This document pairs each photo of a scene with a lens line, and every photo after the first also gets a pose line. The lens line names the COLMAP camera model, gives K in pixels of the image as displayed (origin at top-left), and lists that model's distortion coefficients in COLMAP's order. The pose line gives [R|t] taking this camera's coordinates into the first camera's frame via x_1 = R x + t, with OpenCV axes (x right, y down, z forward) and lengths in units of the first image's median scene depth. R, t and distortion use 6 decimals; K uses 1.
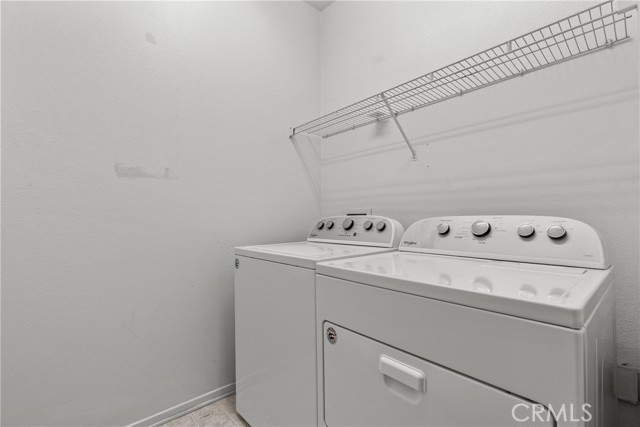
lens RADIAL K [[286.3, 0, 320.8], [0, 286.3, 201.9], [0, 0, 1]] dist [-0.008835, 0.000239]
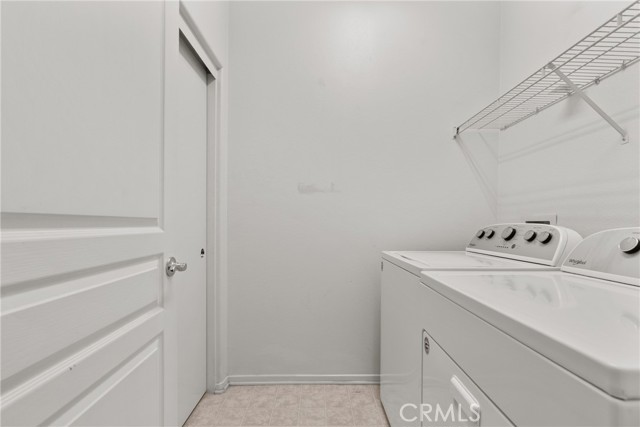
lens RADIAL K [[288.6, 0, 323.2], [0, 288.6, 214.2], [0, 0, 1]] dist [-0.006838, 0.001032]
pose [[0.764295, -0.009562, -0.644796, 0.235173], [0.024498, 0.999599, 0.014214, -0.004095], [0.644401, -0.026660, 0.764223, 0.015720]]
